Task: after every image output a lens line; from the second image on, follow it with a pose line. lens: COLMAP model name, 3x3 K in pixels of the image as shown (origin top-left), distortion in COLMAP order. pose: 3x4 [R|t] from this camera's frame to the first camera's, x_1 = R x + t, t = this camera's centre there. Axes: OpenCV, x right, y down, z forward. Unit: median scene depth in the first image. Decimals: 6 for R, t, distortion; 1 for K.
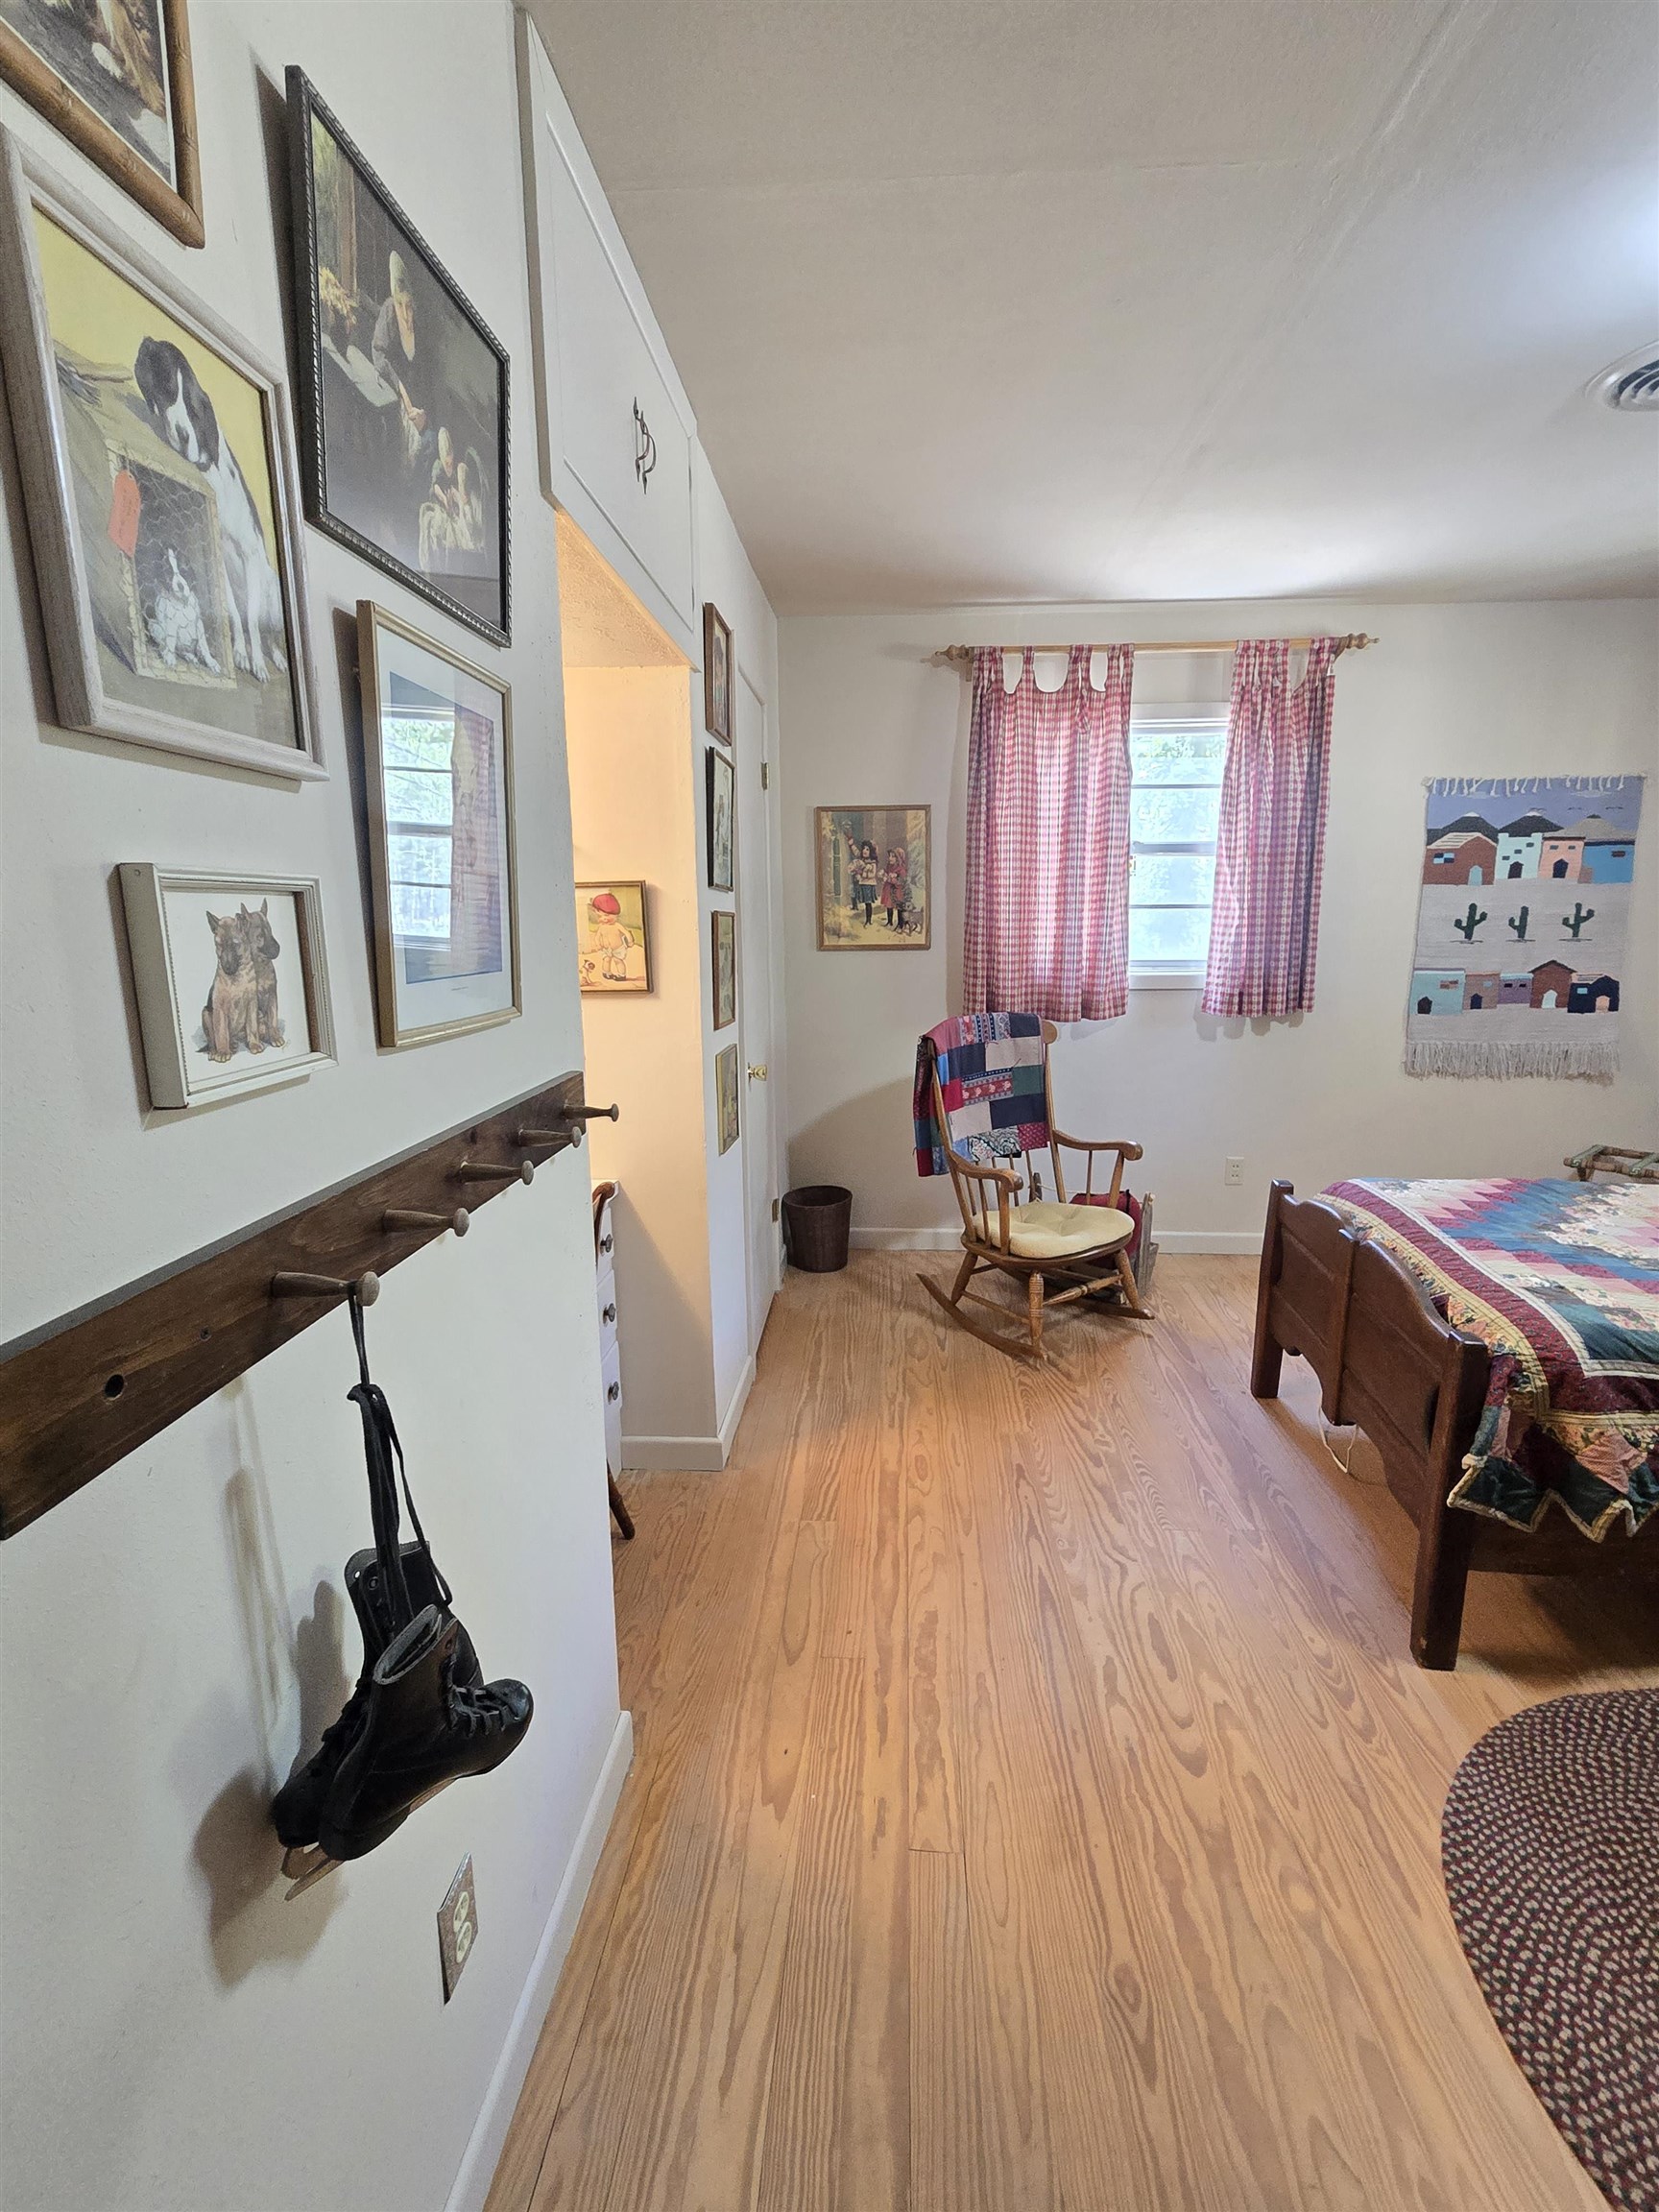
lens RADIAL K [[993.4, 0, 841.0], [0, 993.4, 1105.2], [0, 0, 1]] dist [-0.014143, 0.007472]
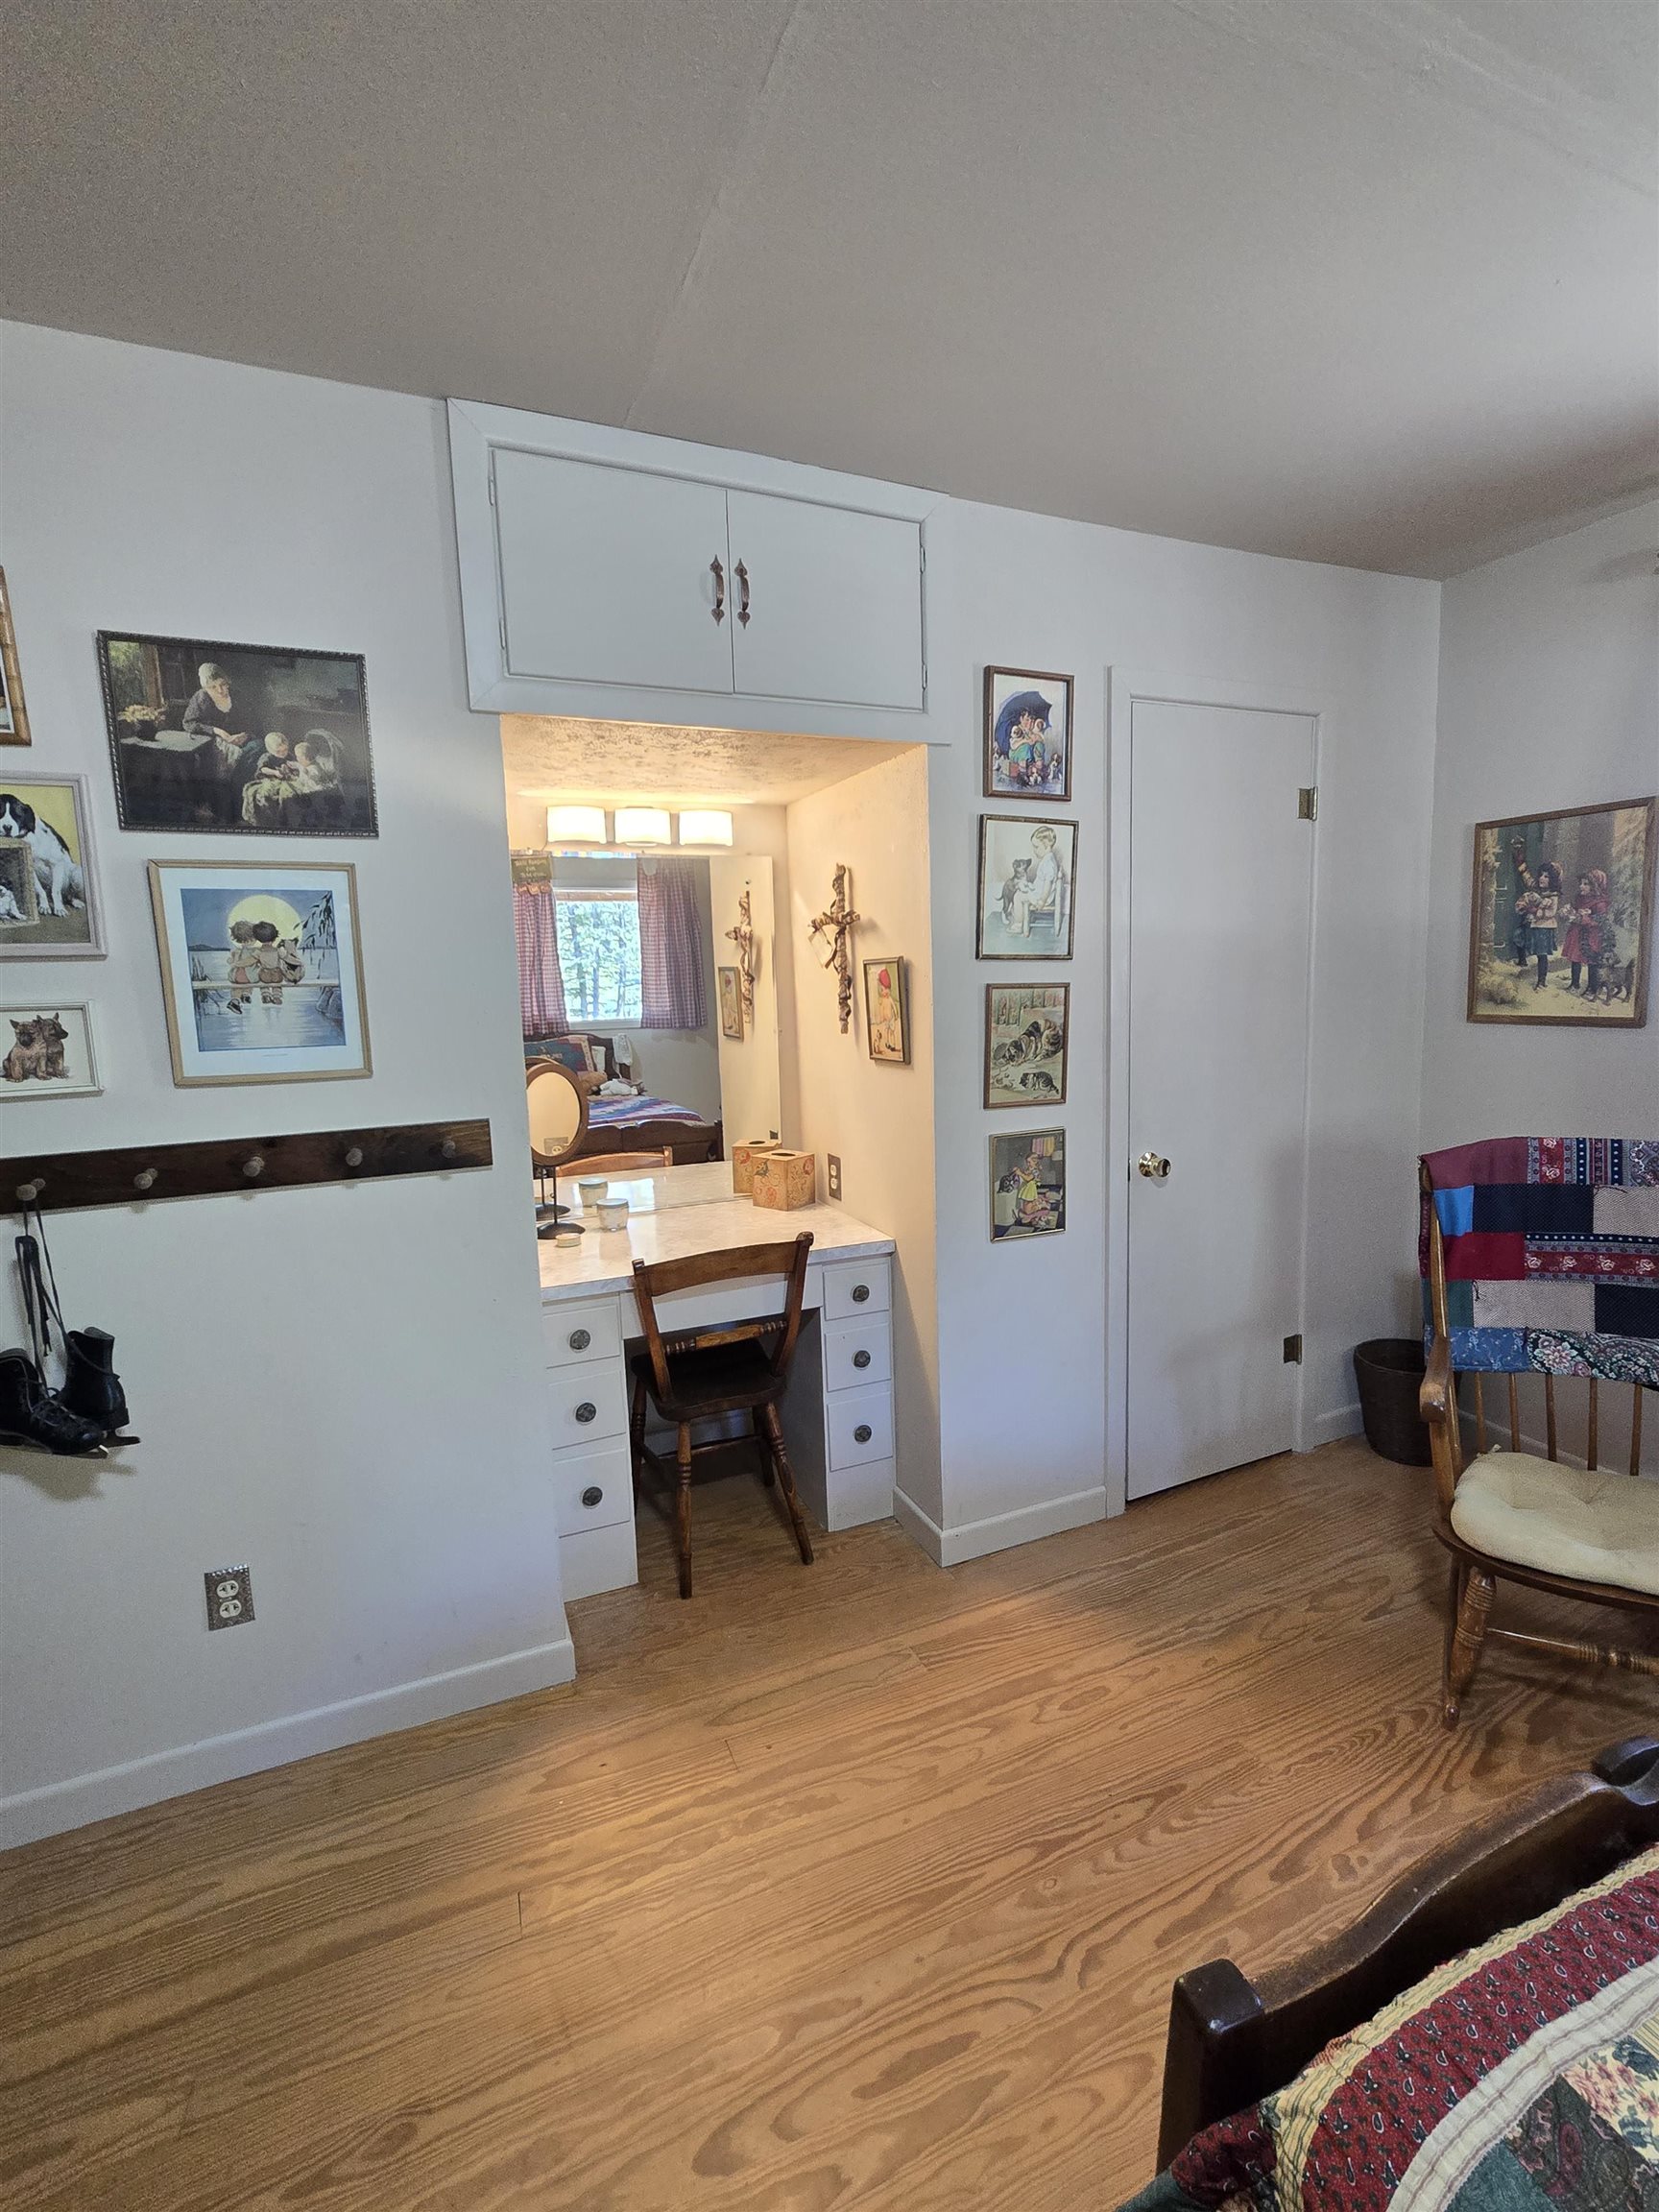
lens RADIAL K [[993.4, 0, 838.8], [0, 993.4, 1105.4], [0, 0, 1]] dist [-0.014143, 0.007472]
pose [[0.464000, 0.111888, -0.878741, 0.456010], [-0.144632, 0.988249, 0.049461, -0.075175], [0.873948, 0.104144, 0.474729, 0.308689]]
